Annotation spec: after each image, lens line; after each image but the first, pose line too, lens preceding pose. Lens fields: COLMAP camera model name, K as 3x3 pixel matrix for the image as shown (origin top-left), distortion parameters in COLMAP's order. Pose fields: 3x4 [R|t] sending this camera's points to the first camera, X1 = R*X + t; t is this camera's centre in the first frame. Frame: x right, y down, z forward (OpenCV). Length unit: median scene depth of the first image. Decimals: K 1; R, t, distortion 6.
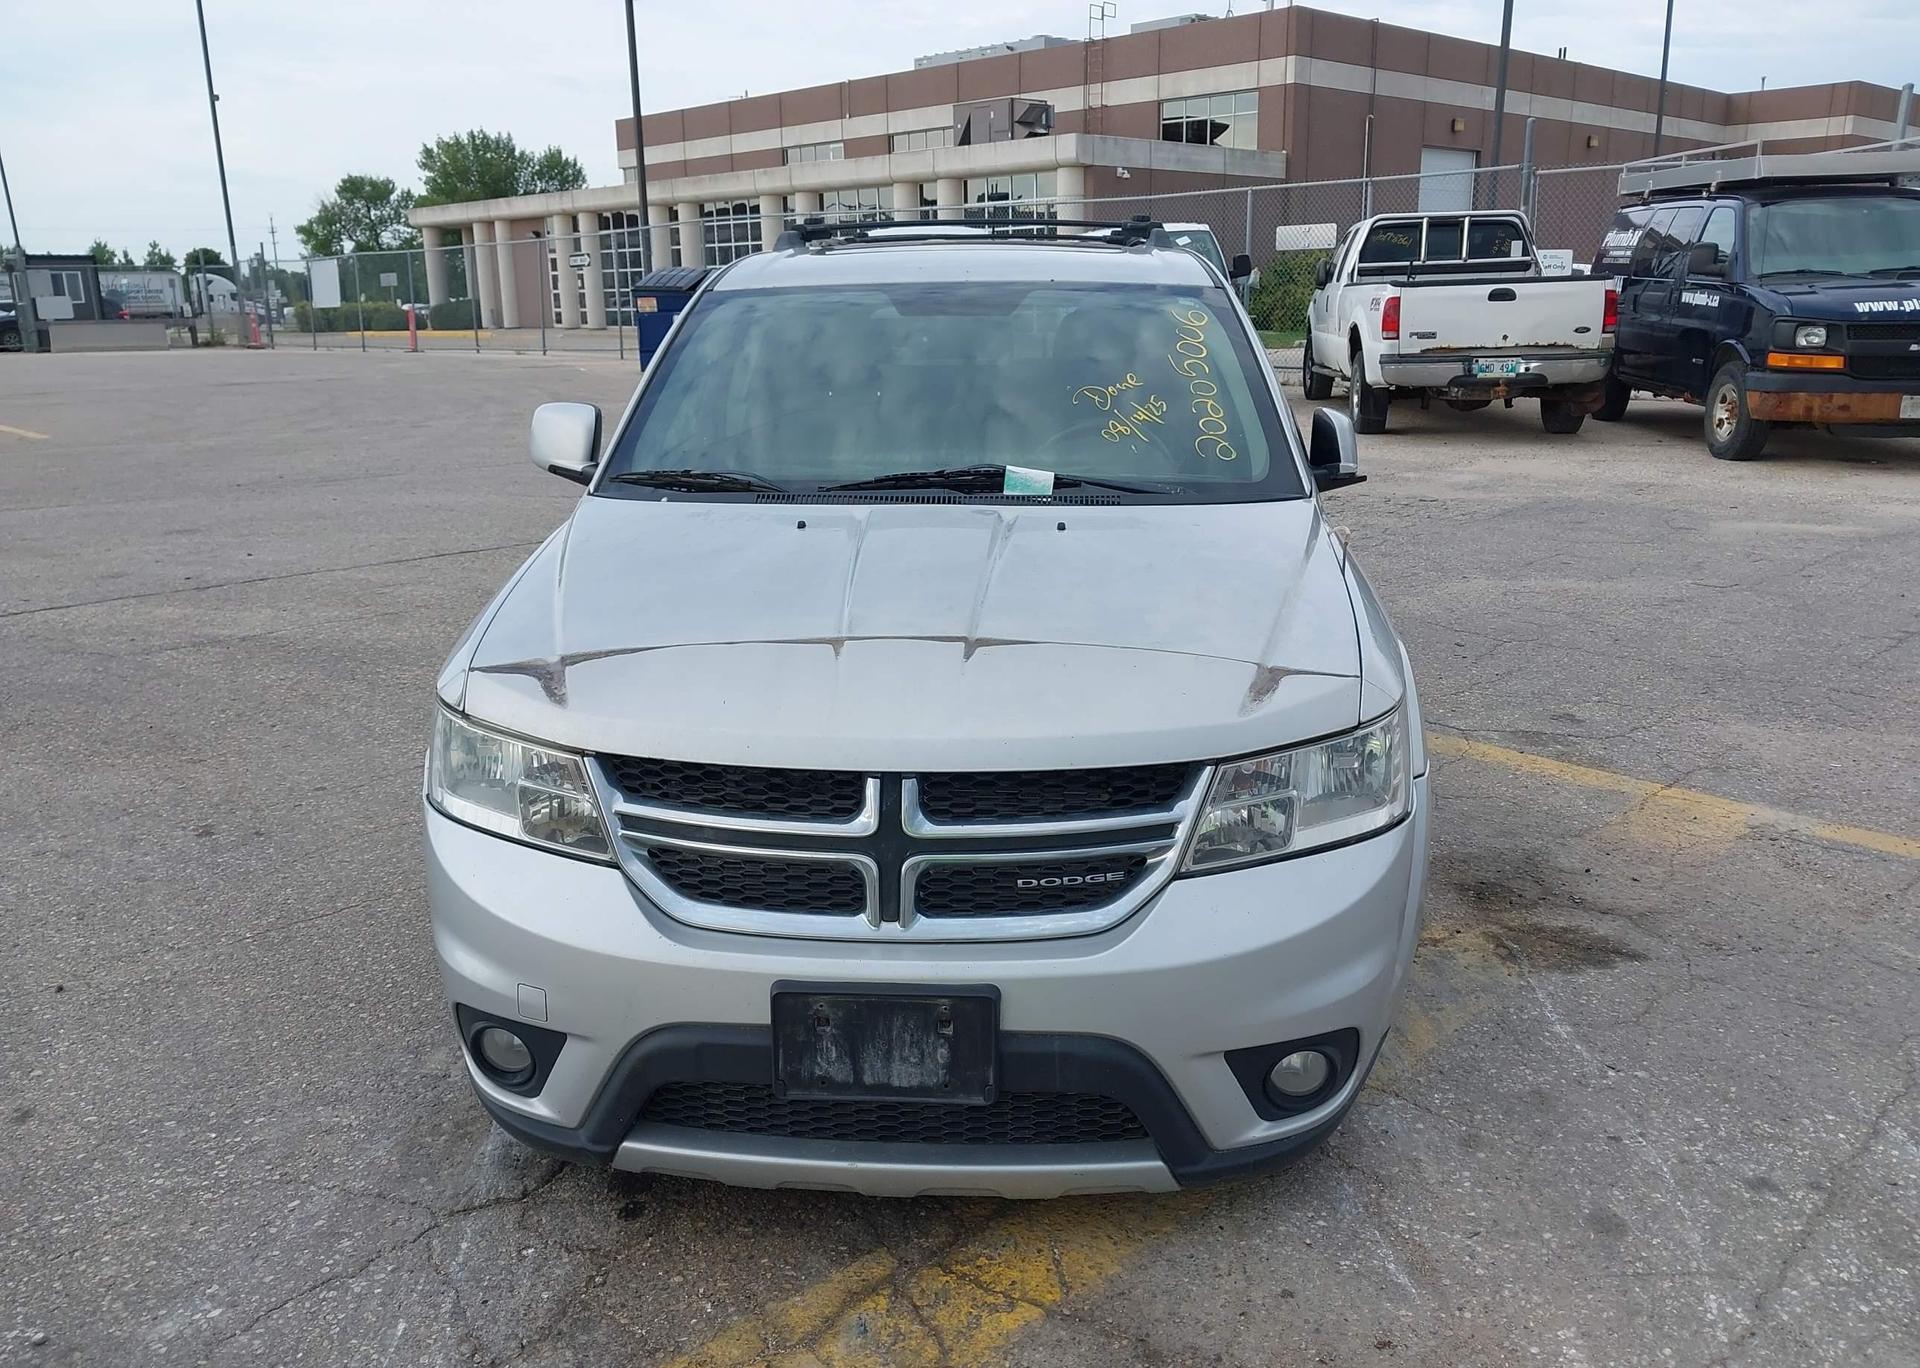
lens RADIAL K [[1527.4, 0, 969.1], [0, 1527.4, 678.7], [0, 0, 1]] dist [0.005192, 0.002340]
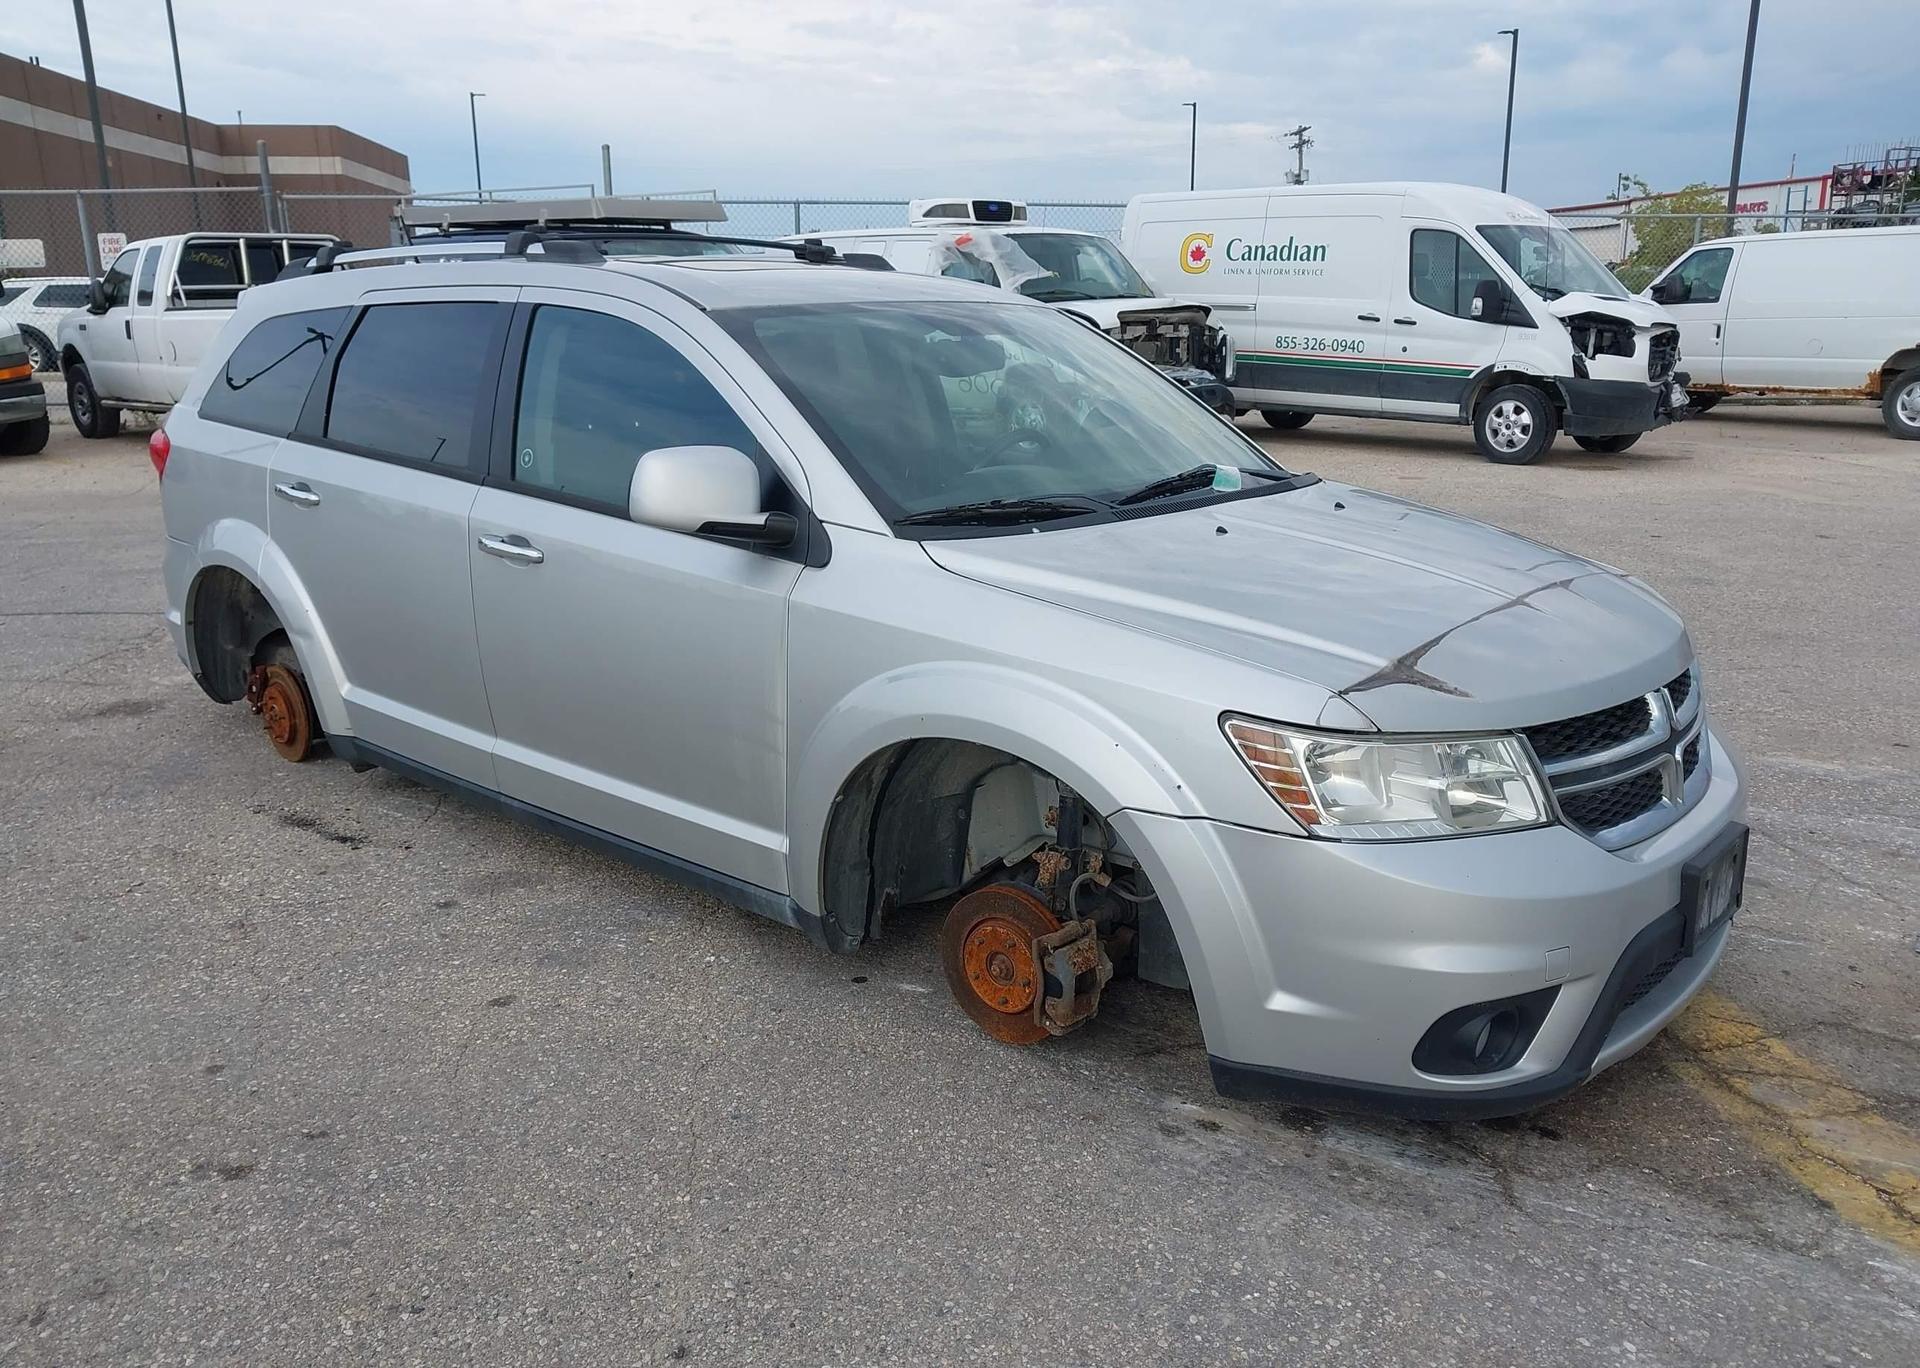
lens RADIAL K [[1500.2, 0, 965.1], [0, 1500.2, 677.1], [0, 0, 1]] dist [0.007995, -0.002120]
pose [[0.607764, -0.184931, 0.772285, -0.643127], [0.195196, 0.977459, 0.080449, -0.074894], [-0.769754, 0.101853, 0.630162, 0.307393]]
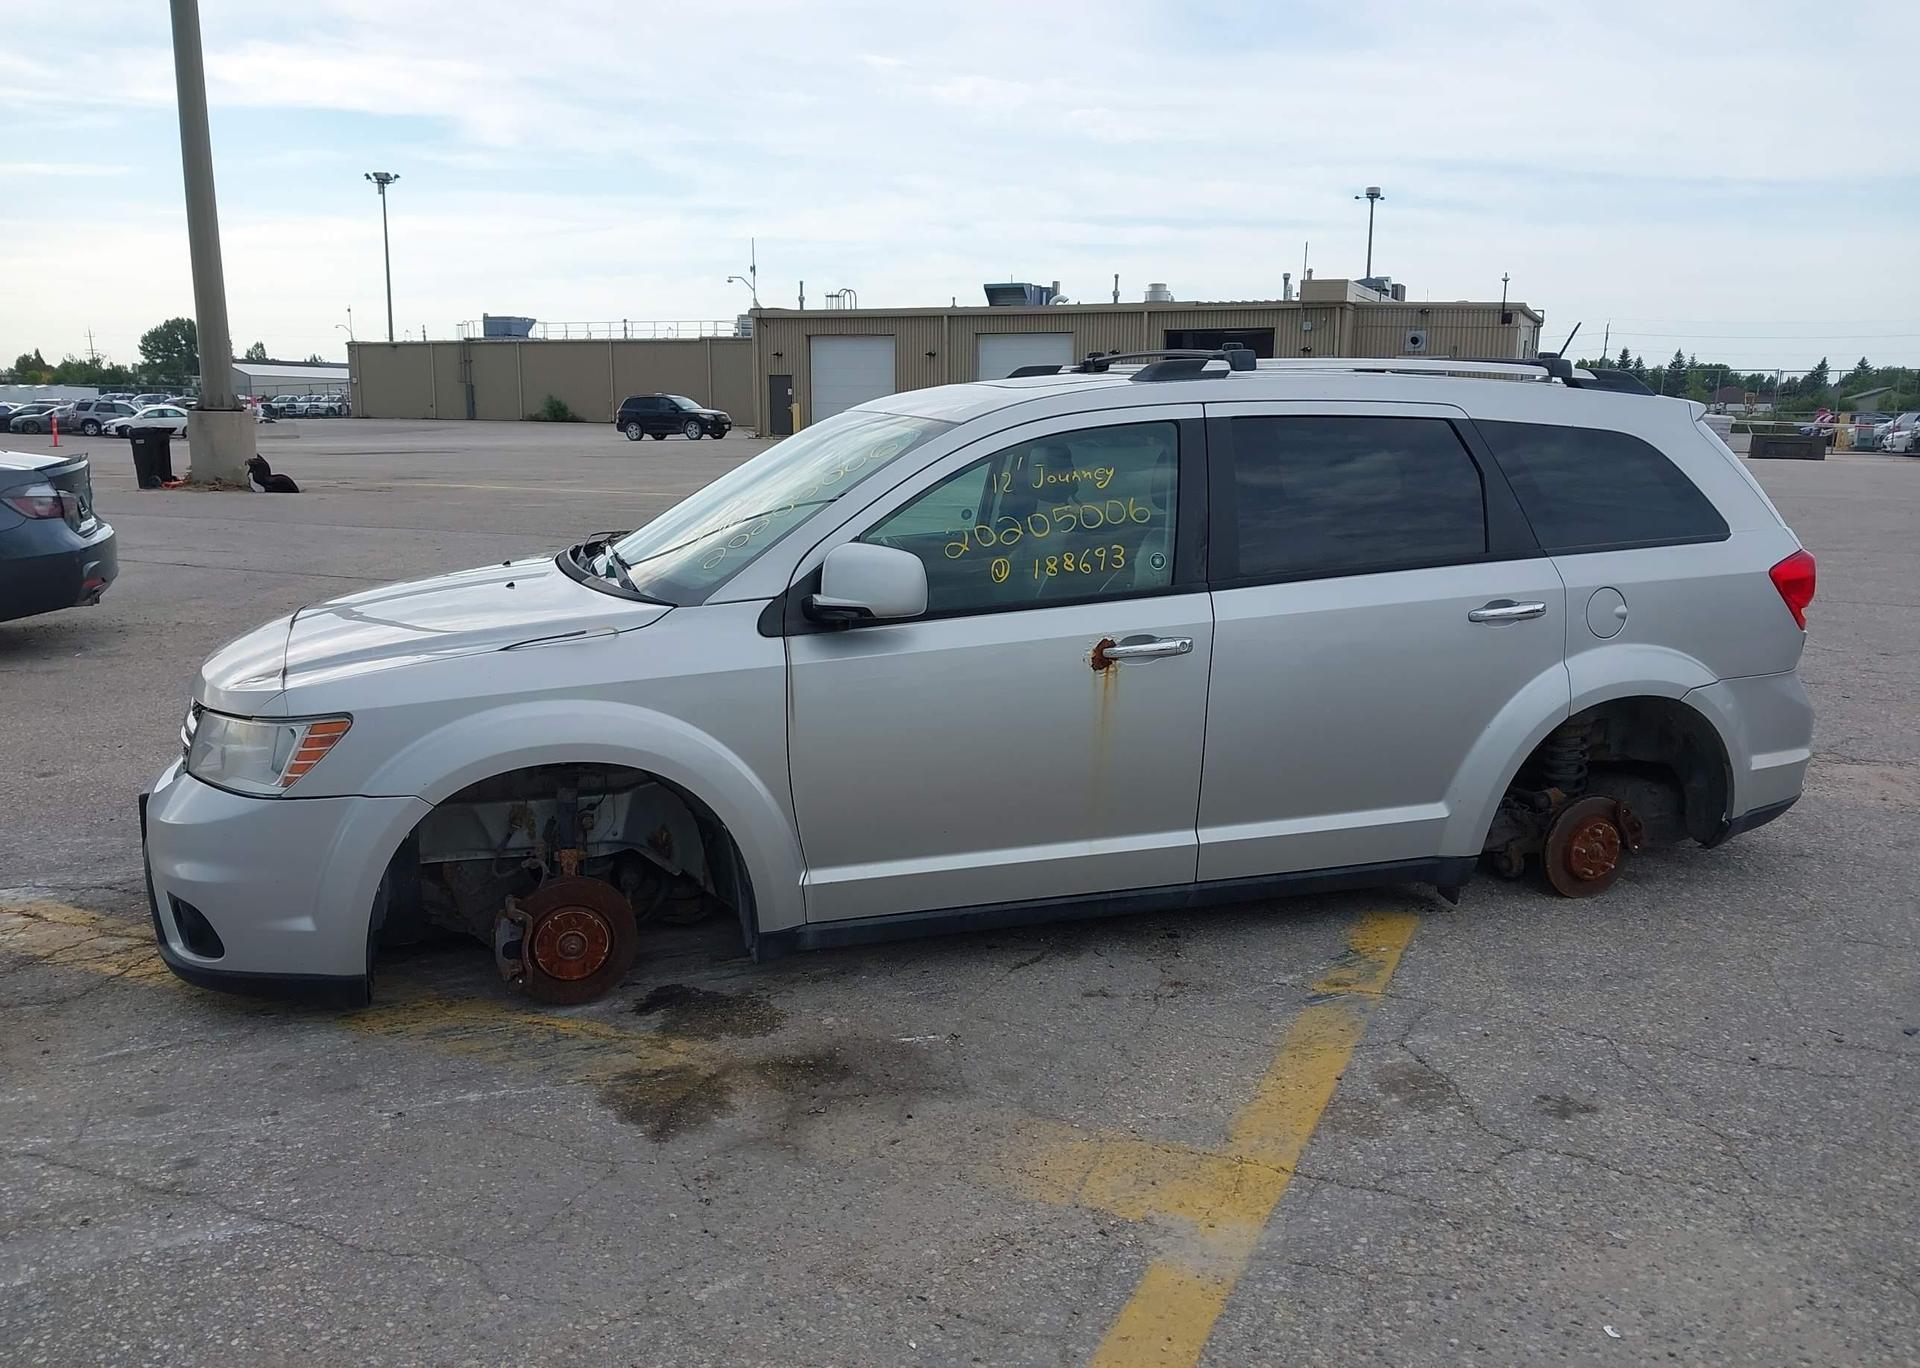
lens RADIAL K [[1534.3, 0, 960.0], [0, 1534.3, 684.0], [0, 0, 1]] dist [0.057590, -0.081908]
pose [[0.349066, 0.184816, -0.918693, 0.915160], [-0.244744, 0.964313, 0.101001, -0.156141], [0.904574, 0.189589, 0.381841, 0.525065]]
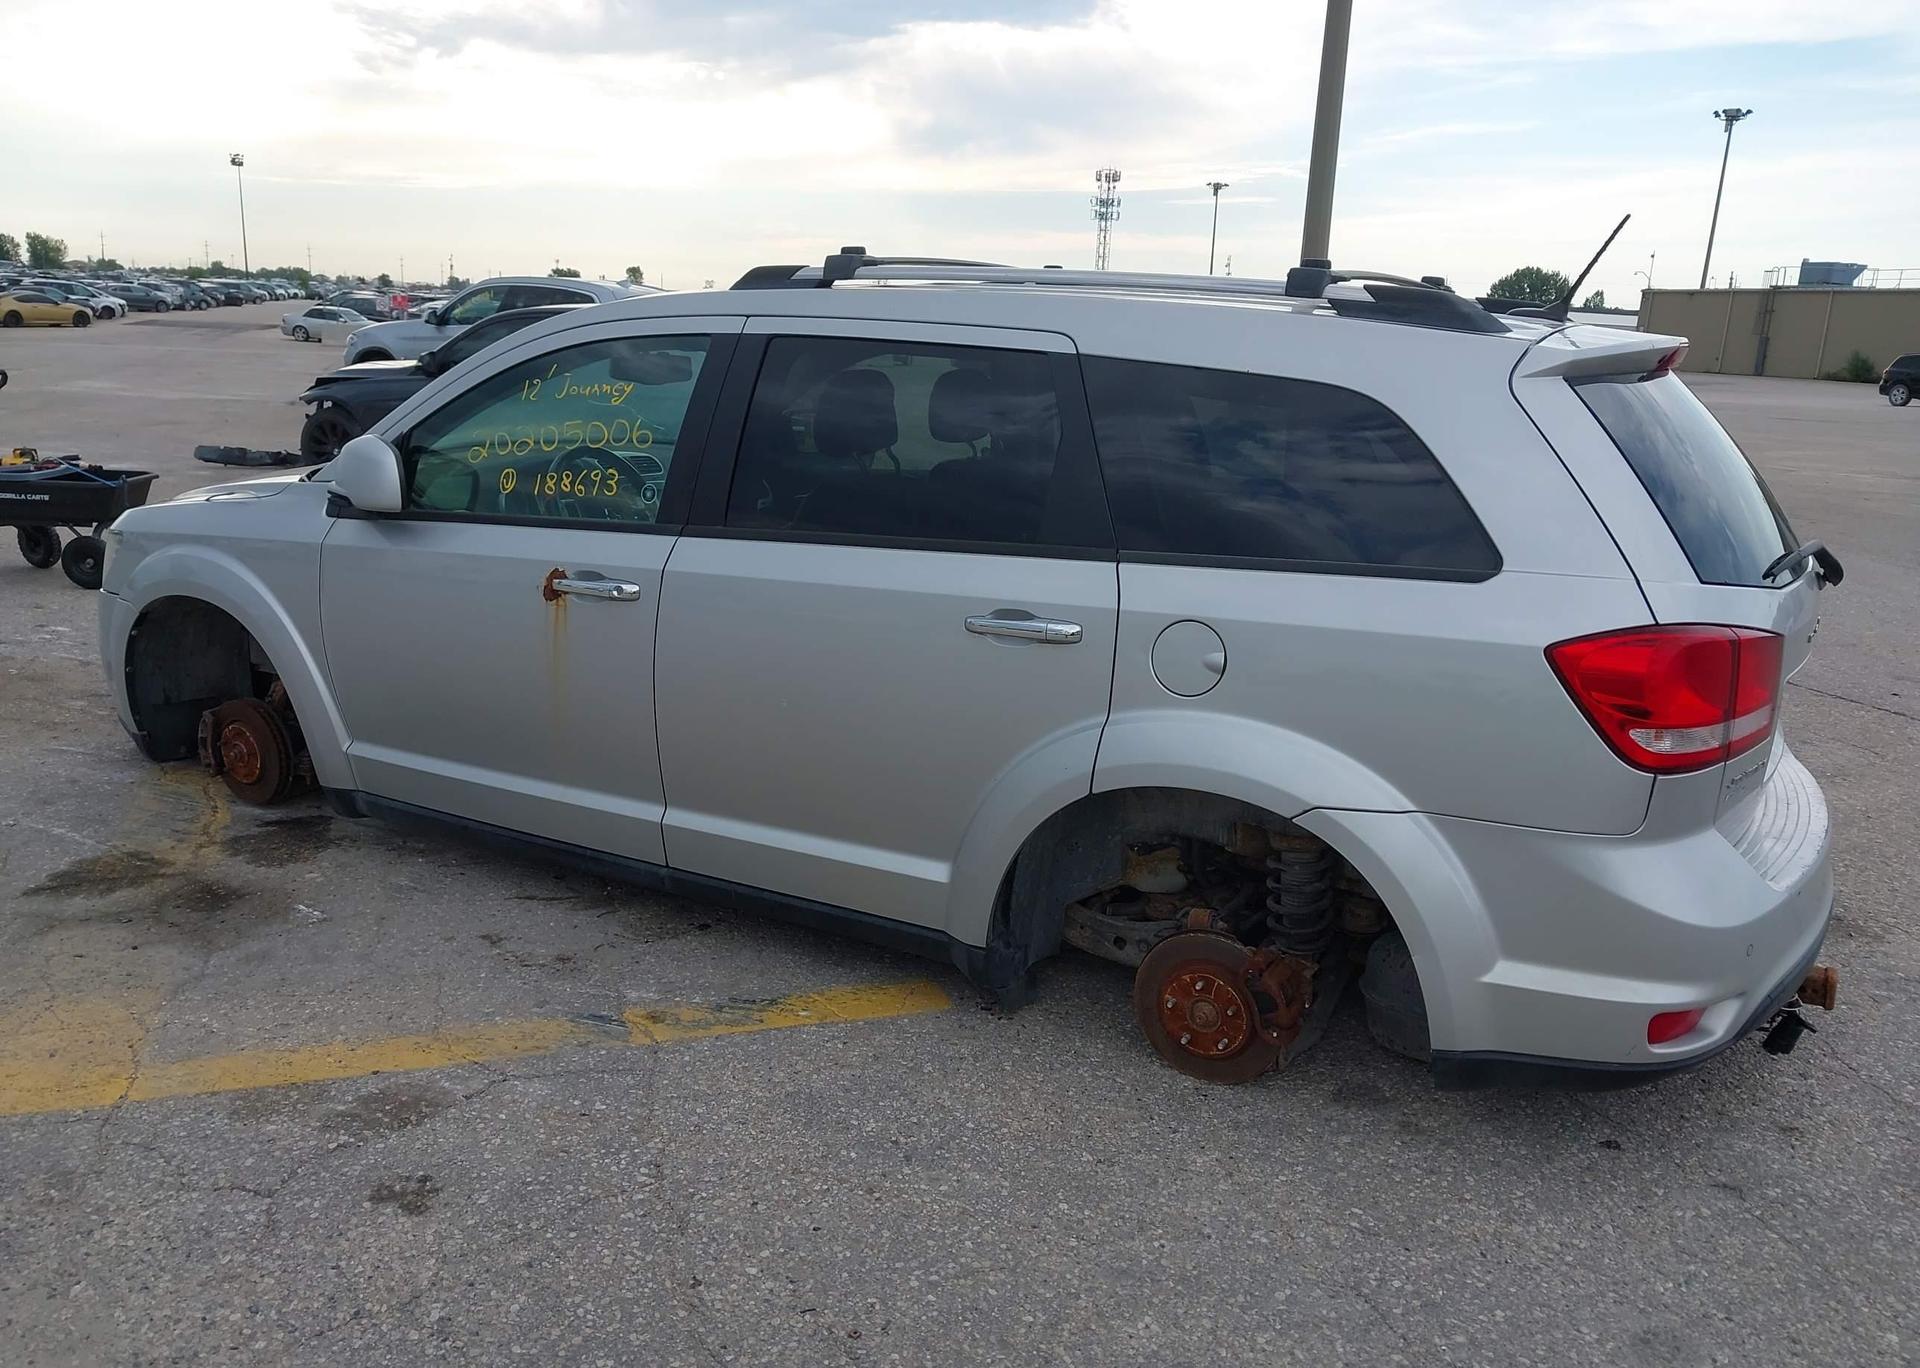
lens RADIAL K [[1525.7, 0, 959.5], [0, 1525.7, 716.0], [0, 0, 1]] dist [0.005841, 0.000296]
pose [[-0.450956, 0.220926, -0.864772, 0.756536], [-0.256703, 0.895842, 0.362727, -0.369510], [0.854834, 0.385564, -0.347273, 1.350804]]
